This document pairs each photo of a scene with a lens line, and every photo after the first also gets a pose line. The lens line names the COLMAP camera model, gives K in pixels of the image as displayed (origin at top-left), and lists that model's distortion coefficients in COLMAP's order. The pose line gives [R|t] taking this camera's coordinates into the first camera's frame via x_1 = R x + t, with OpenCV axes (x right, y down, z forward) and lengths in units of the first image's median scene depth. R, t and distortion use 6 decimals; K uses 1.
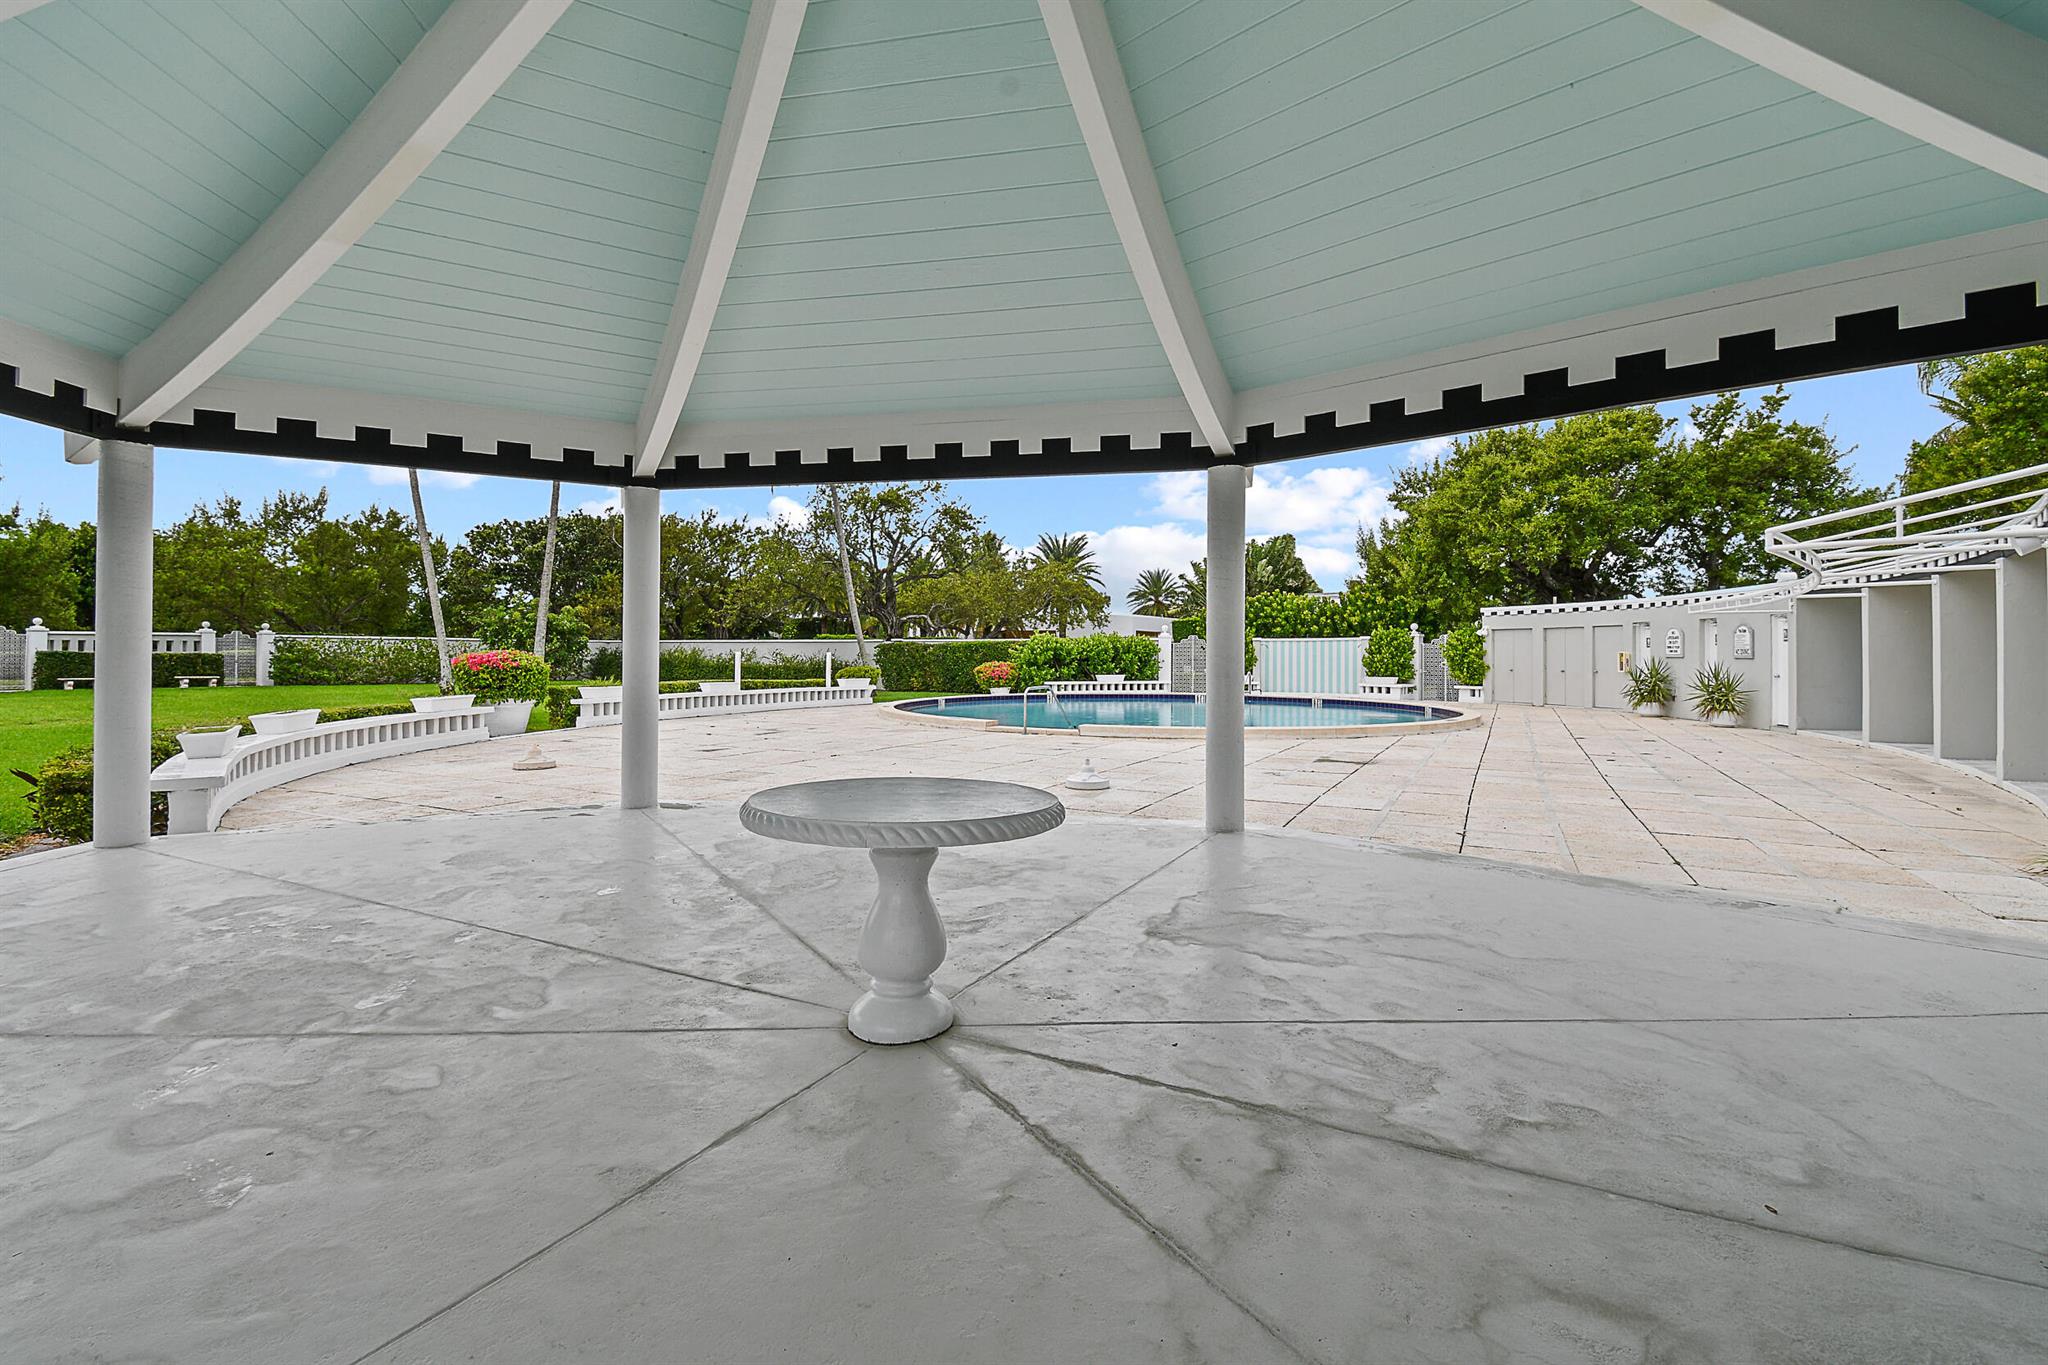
lens RADIAL K [[915.5, 0, 1042.4], [0, 915.5, 681.0], [0, 0, 1]] dist [0.026843, -0.016860]
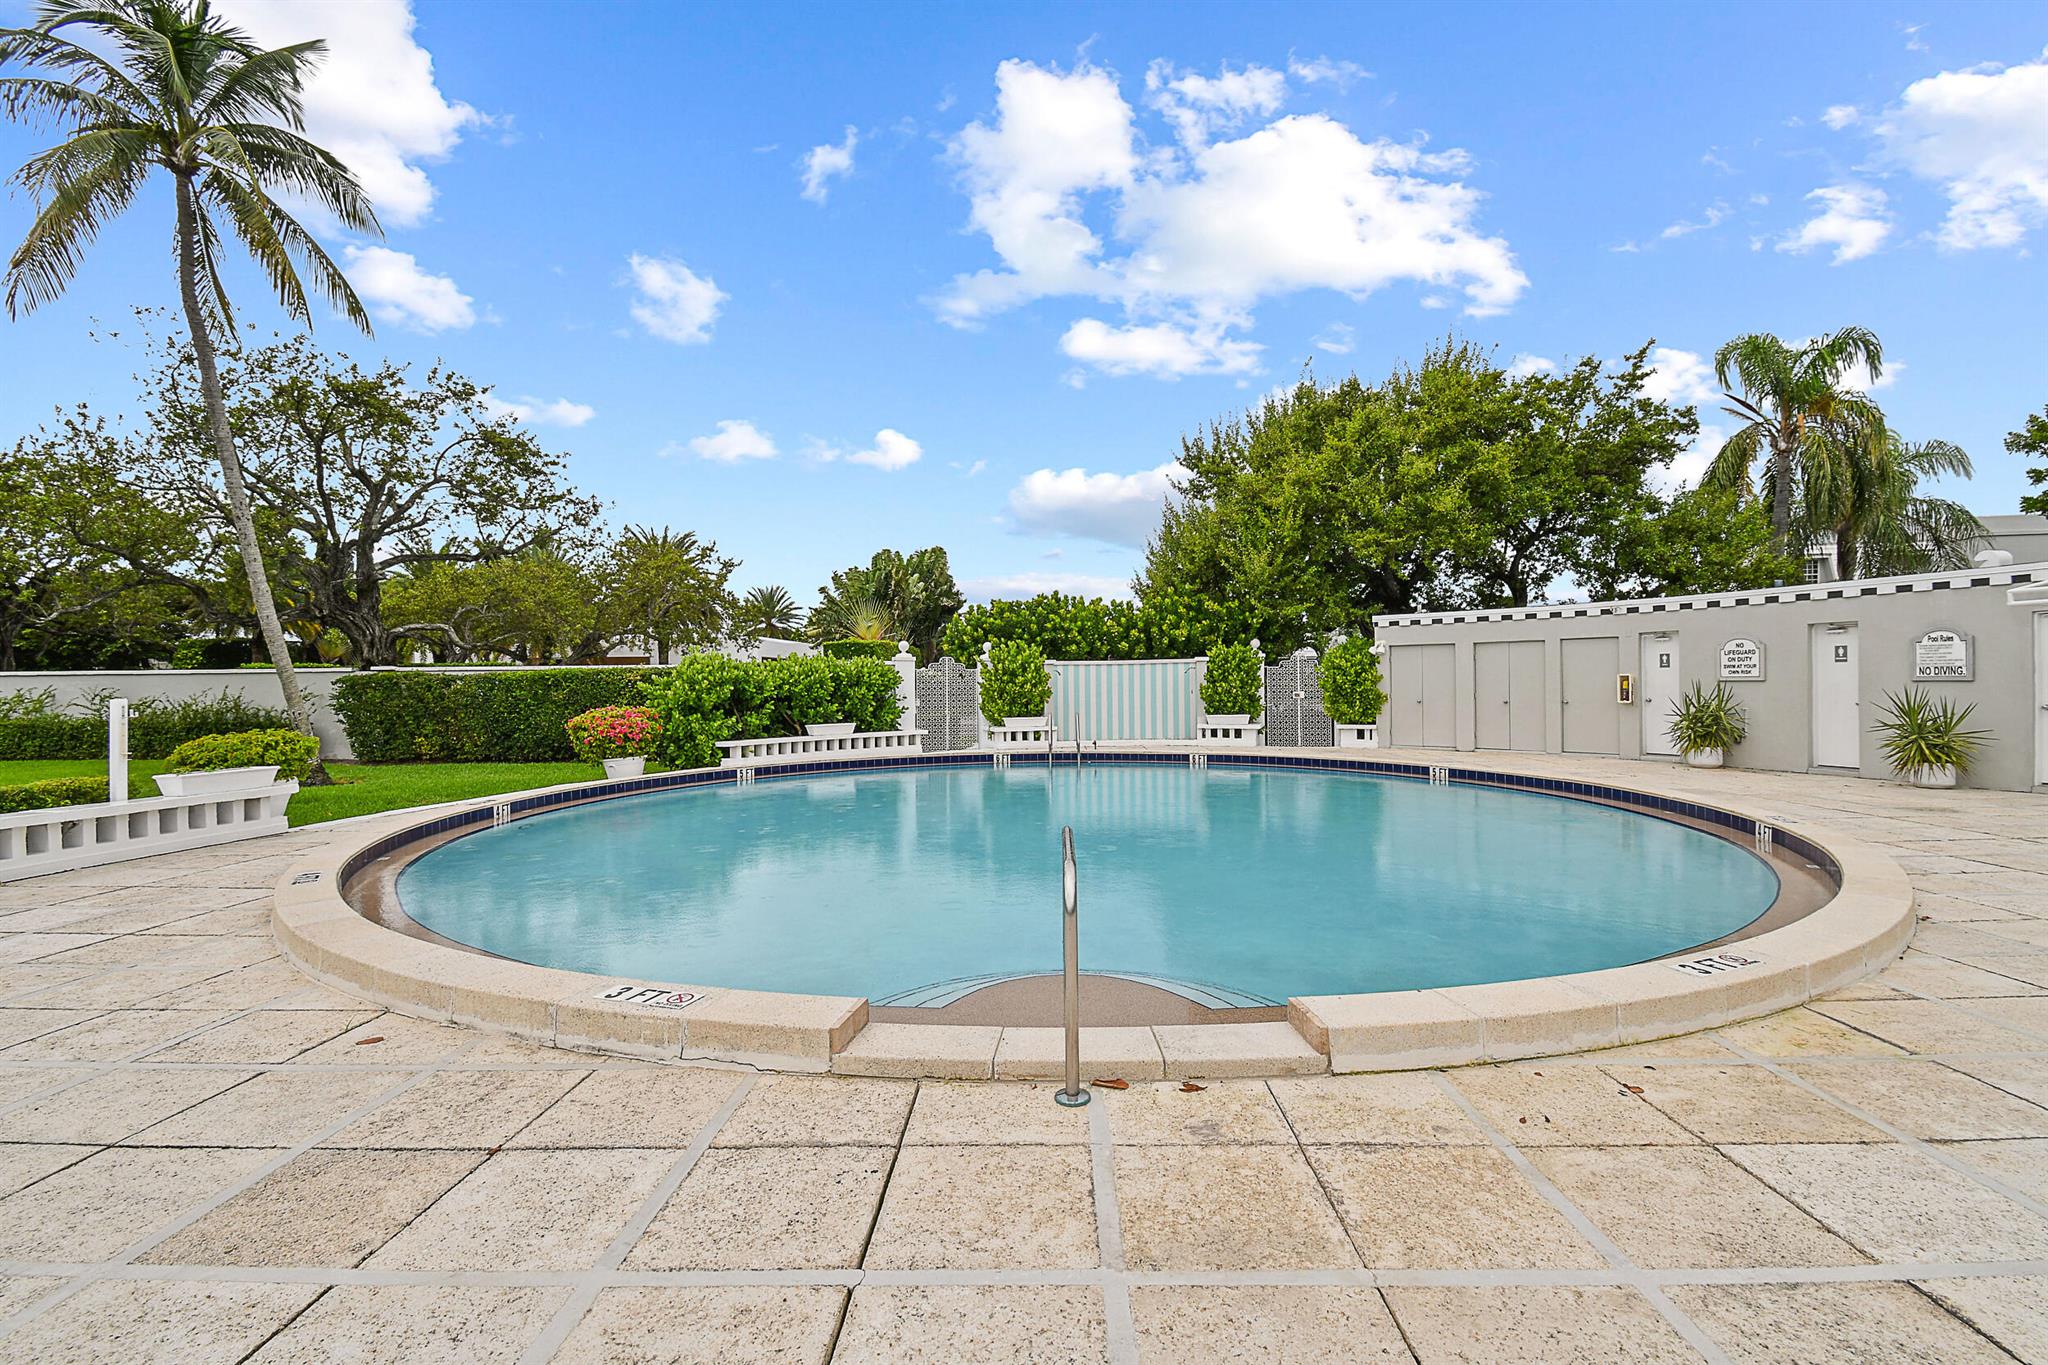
lens RADIAL K [[915.5, 0, 1042.4], [0, 915.5, 681.0], [0, 0, 1]] dist [0.026843, -0.016860]
pose [[0.897721, -0.012760, 0.440380, -0.060907], [0.028154, 0.999199, -0.028440, -0.013779], [-0.439664, 0.037930, 0.897361, 0.422743]]
